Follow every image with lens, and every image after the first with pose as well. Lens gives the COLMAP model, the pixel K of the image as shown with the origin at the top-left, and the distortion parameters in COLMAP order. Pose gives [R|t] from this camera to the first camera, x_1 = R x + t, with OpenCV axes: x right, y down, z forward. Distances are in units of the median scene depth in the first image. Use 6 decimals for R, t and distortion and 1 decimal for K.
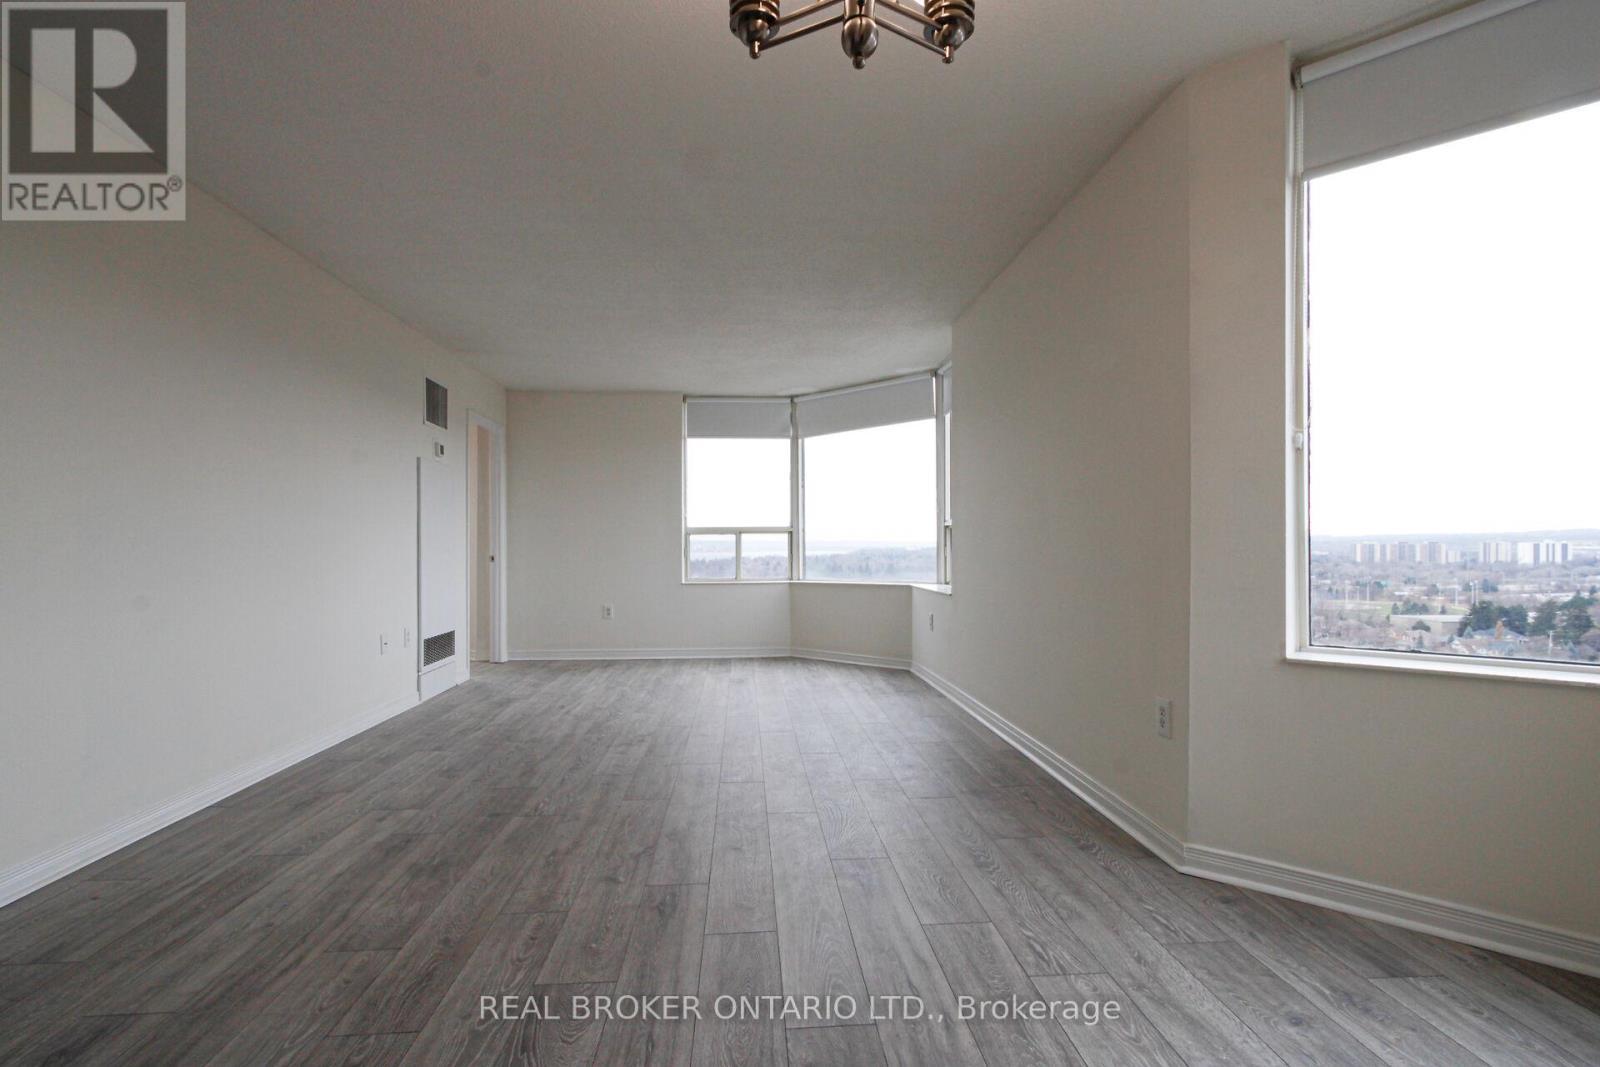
lens RADIAL K [[759.6, 0, 791.8], [0, 759.6, 538.8], [0, 0, 1]] dist [0.002092, 0.000935]
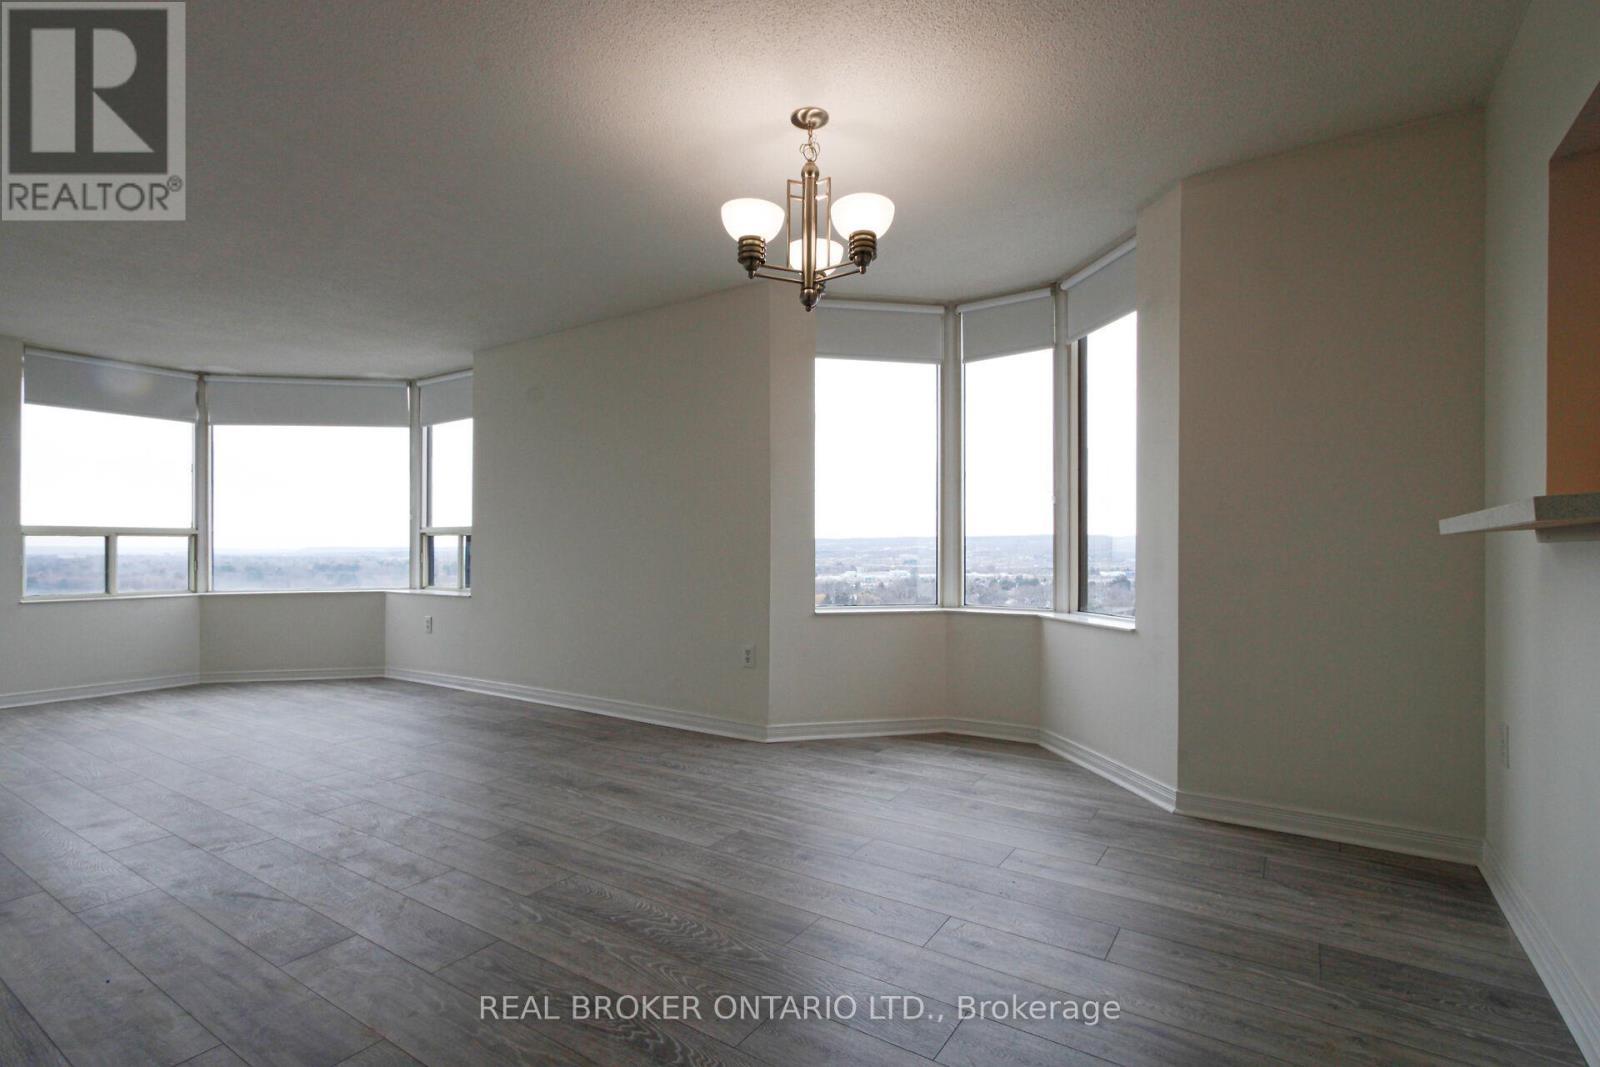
lens RADIAL K [[748.4, 0, 802.3], [0, 748.4, 542.8], [0, 0, 1]] dist [0.000763, 0.001494]
pose [[0.607331, 0.010551, 0.794379, -0.290195], [-0.009199, 0.999938, -0.006249, -0.001779], [-0.794396, -0.003512, 0.607390, -0.034705]]
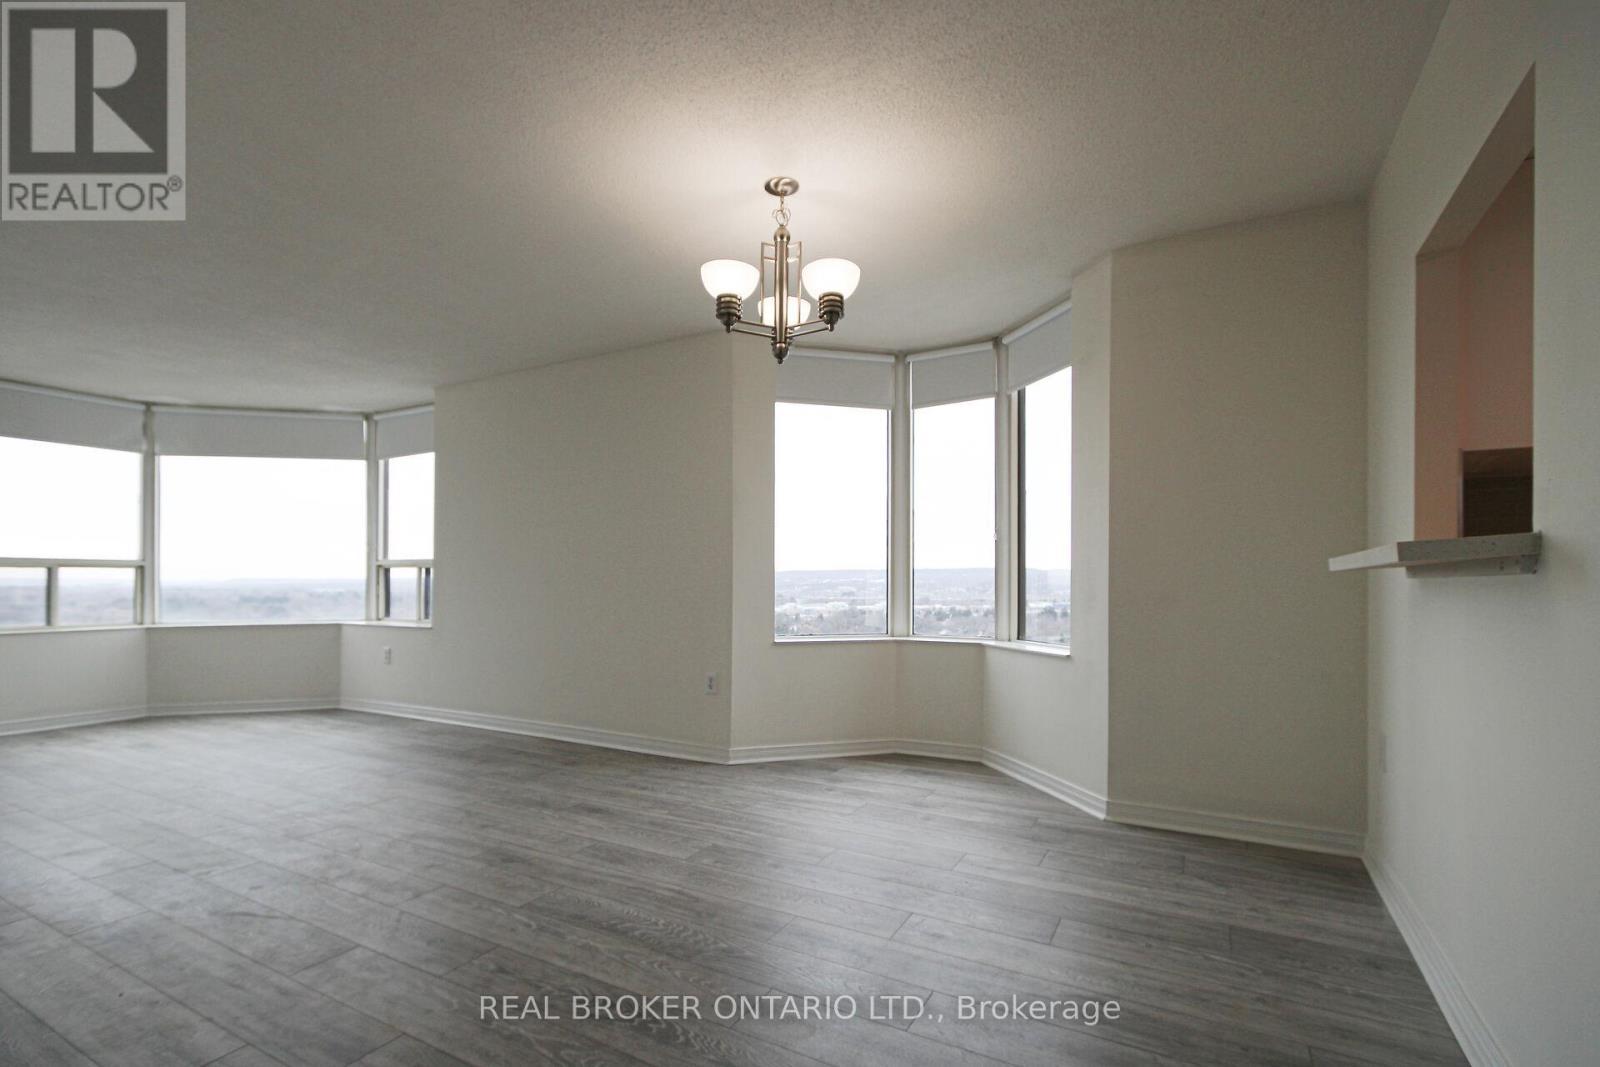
lens RADIAL K [[734.1, 0, 790.7], [0, 734.1, 574.1], [0, 0, 1]] dist [0.003414, 0.000127]
pose [[0.553163, 0.012903, 0.832973, -0.322600], [-0.011088, 0.999906, -0.008126, -0.002395], [-0.833000, -0.004741, 0.553253, -0.035807]]
